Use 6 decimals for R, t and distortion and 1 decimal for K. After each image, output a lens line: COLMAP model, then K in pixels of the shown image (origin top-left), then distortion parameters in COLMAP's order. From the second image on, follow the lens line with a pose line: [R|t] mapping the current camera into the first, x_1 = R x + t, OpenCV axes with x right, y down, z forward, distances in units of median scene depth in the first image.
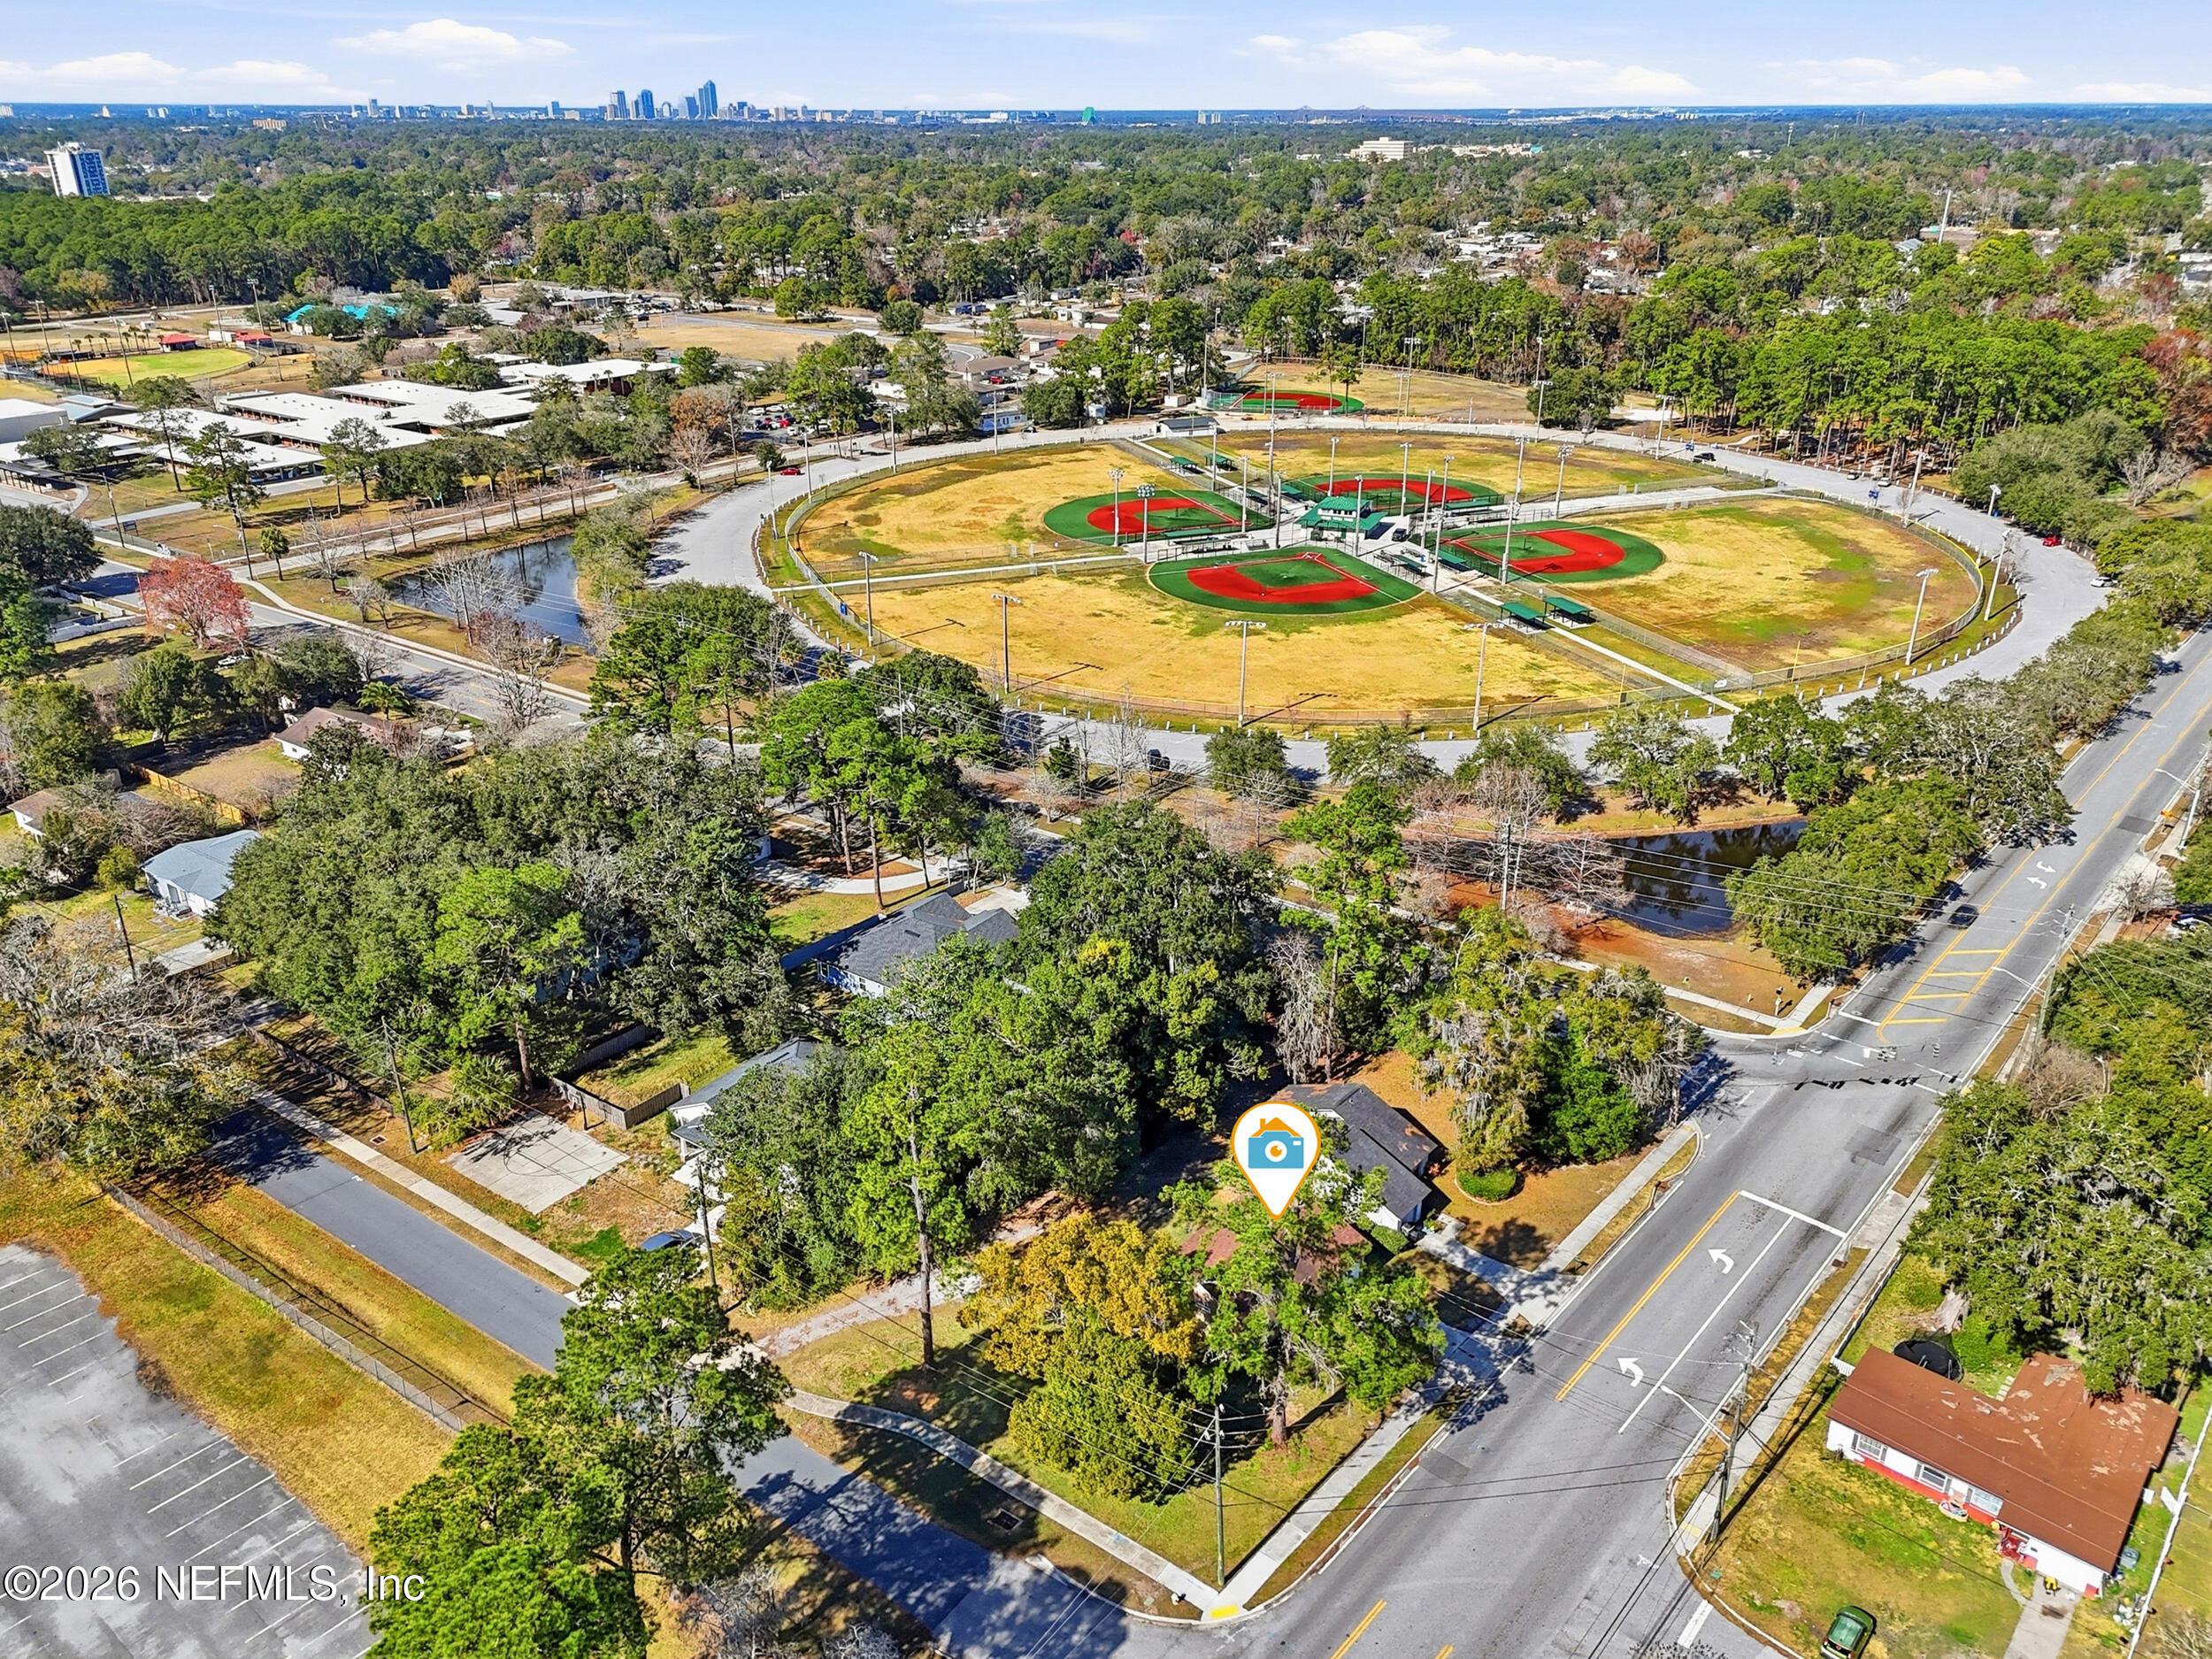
lens RADIAL K [[1638.7, 0, 1106.0], [0, 1638.7, 829.5], [0, 0, 1]] dist [0.048315, -0.002737]
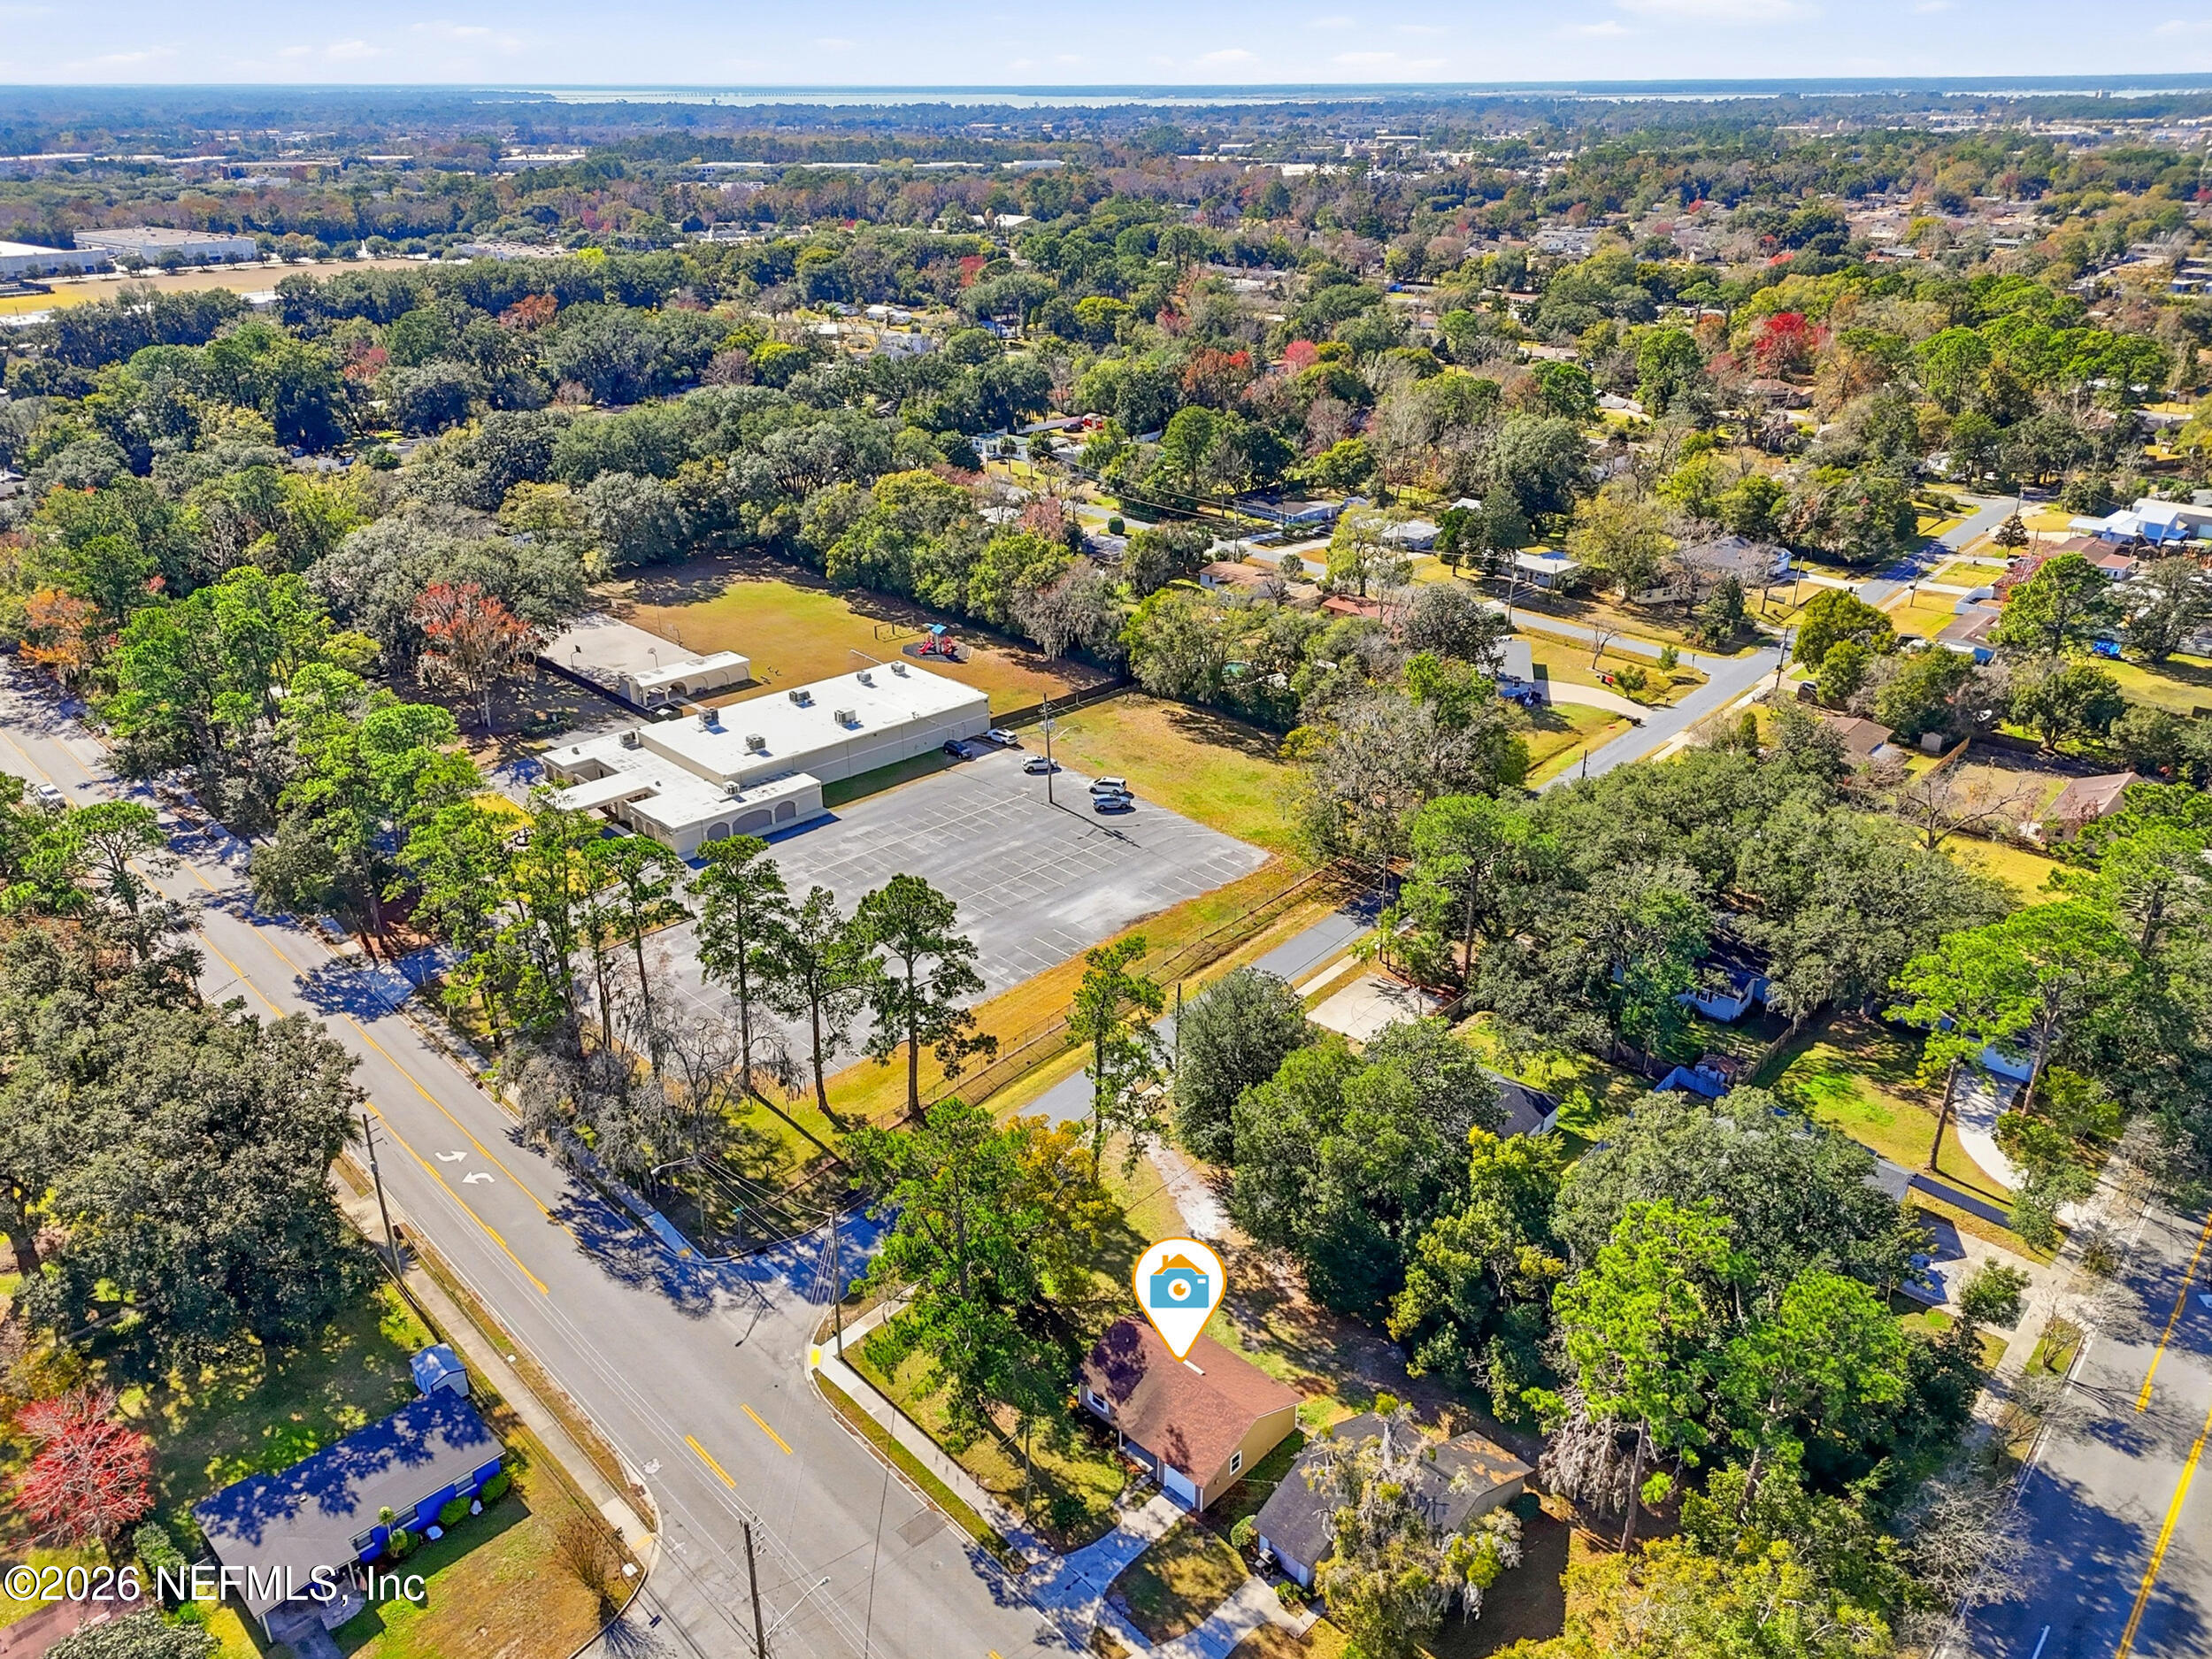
lens RADIAL K [[1638.7, 0, 1106.0], [0, 1638.7, 829.5], [0, 0, 1]] dist [0.048315, -0.002737]
pose [[-0.095094, 0.414417, -0.905105, 0.956512], [-0.397701, 0.817697, 0.416180, -0.446657], [0.912574, 0.399538, 0.087056, 0.856486]]
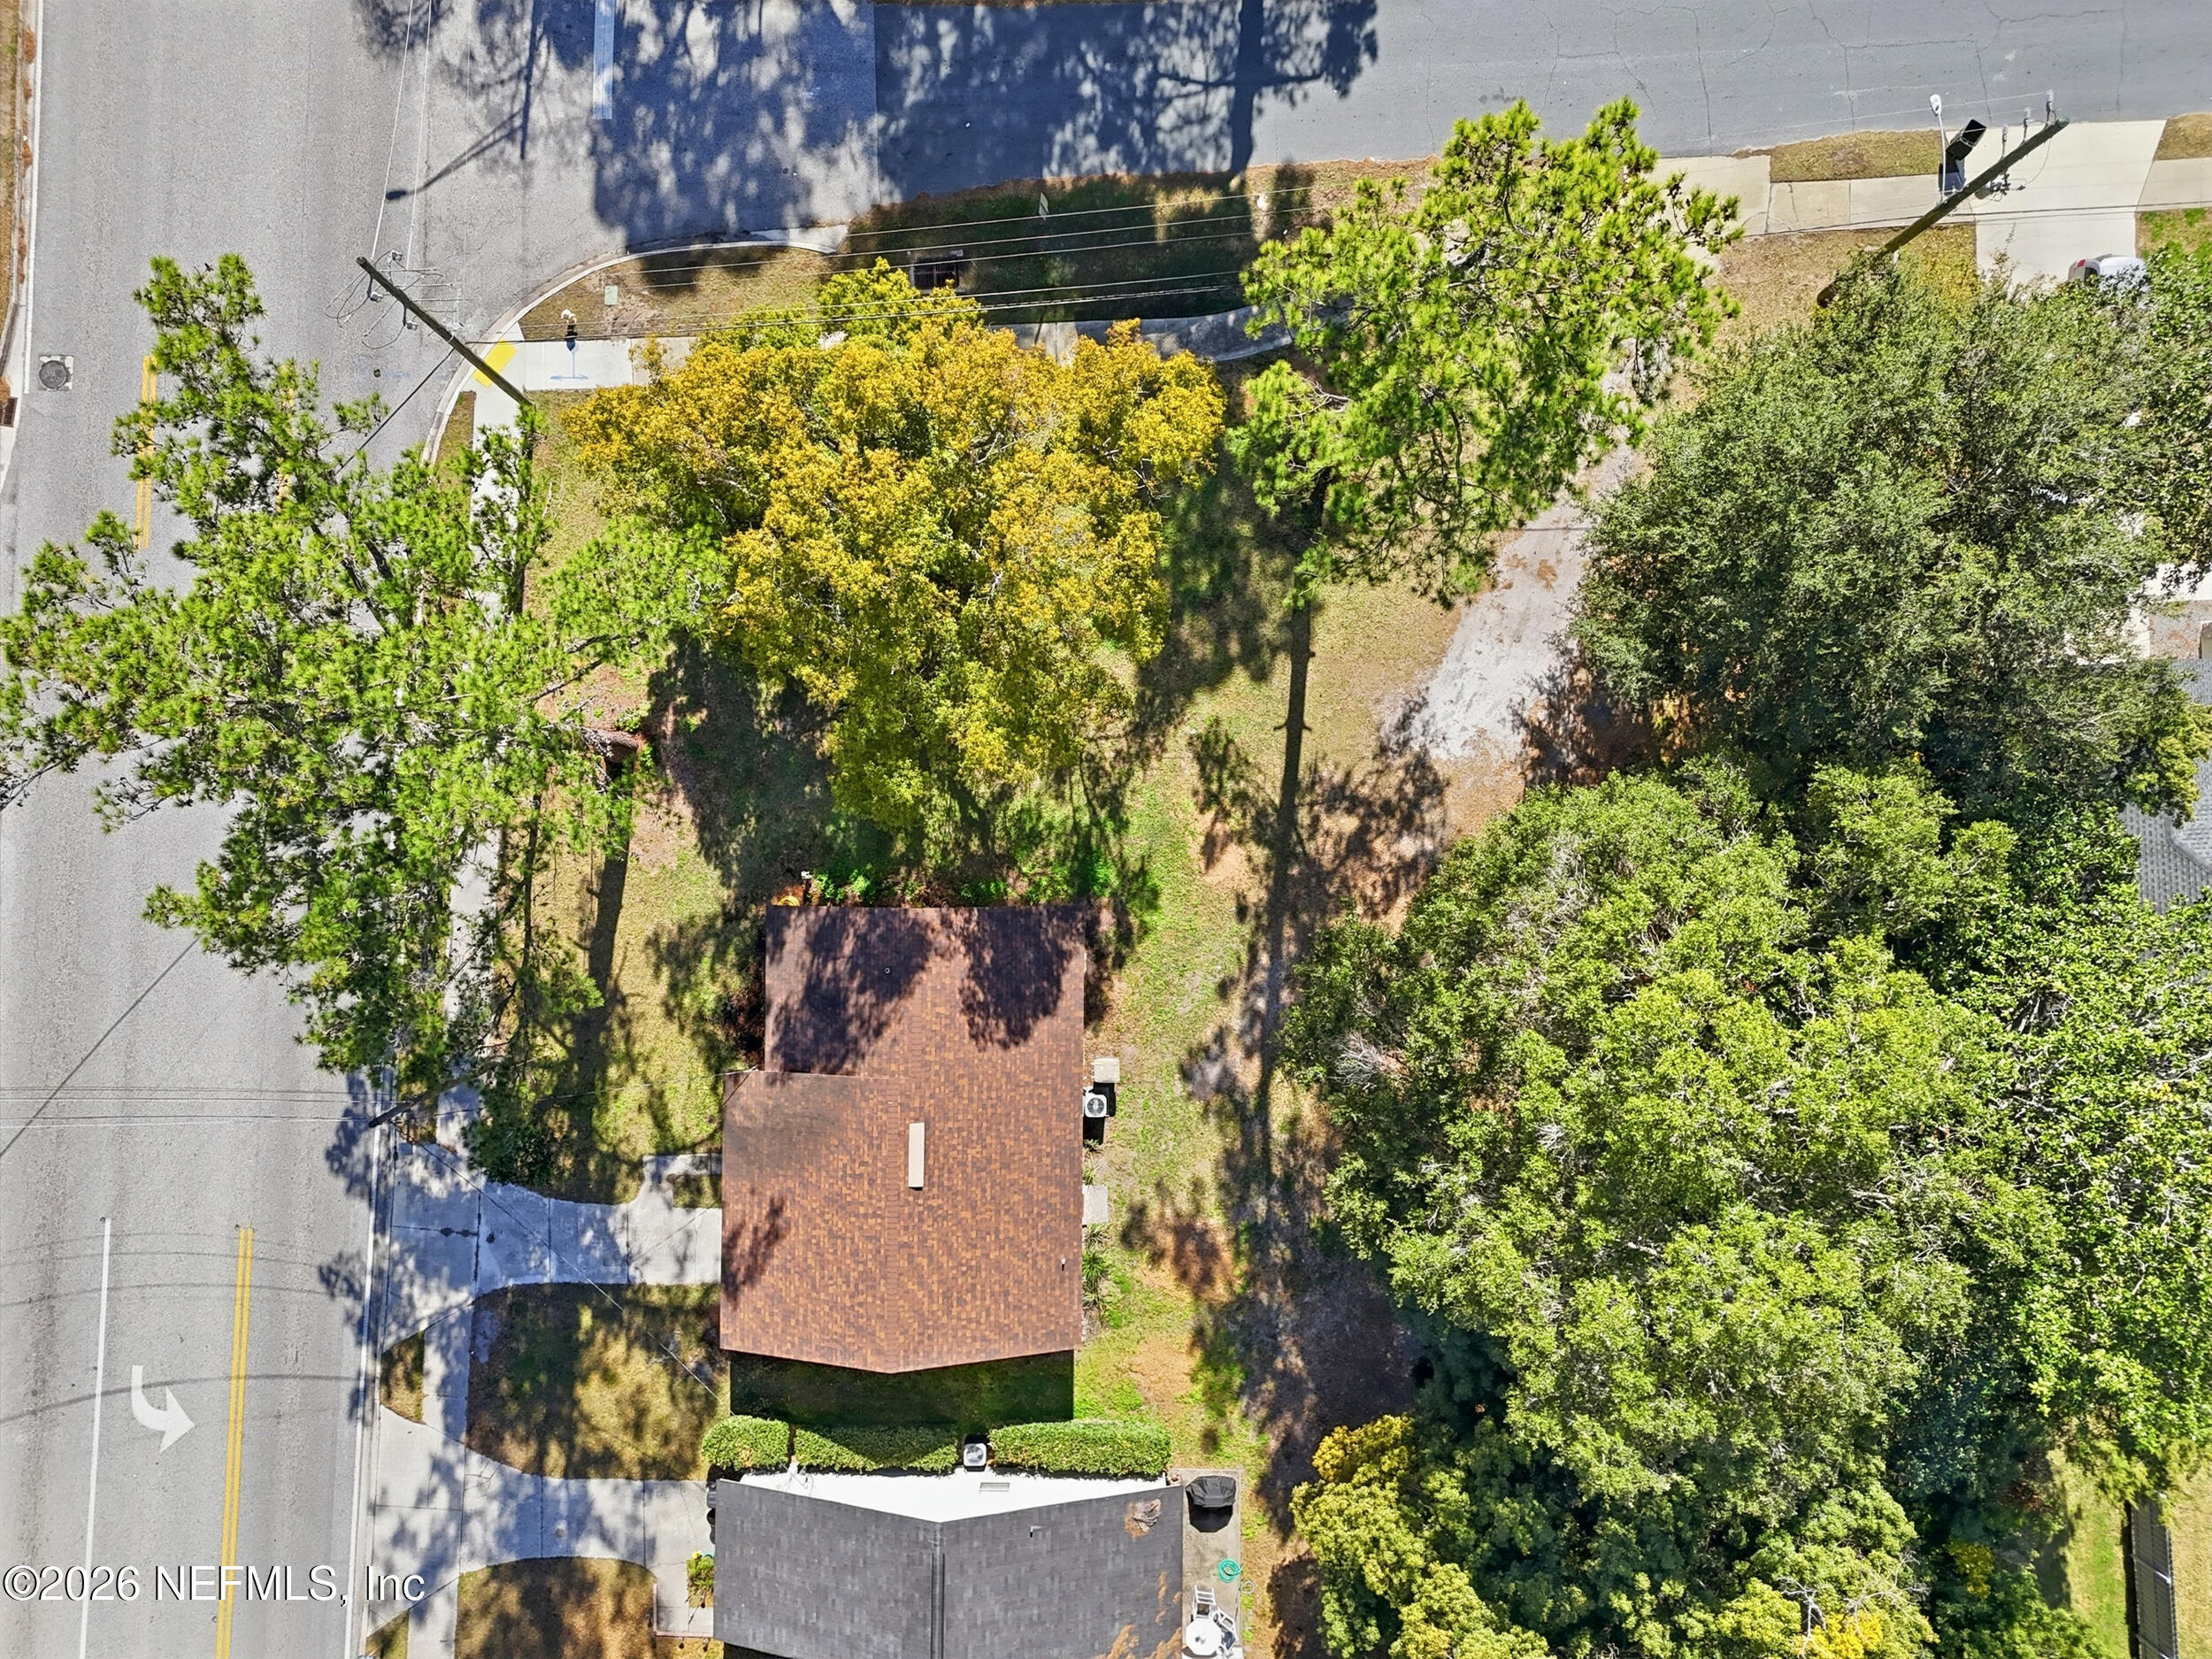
lens RADIAL K [[1638.7, 0, 1106.0], [0, 1638.7, 829.5], [0, 0, 1]] dist [0.048315, -0.002737]
pose [[-0.784507, 0.620038, 0.010064, 0.000409], [-0.239597, -0.318040, 0.917303, -0.128942], [0.571963, 0.717219, 0.398063, 0.928259]]
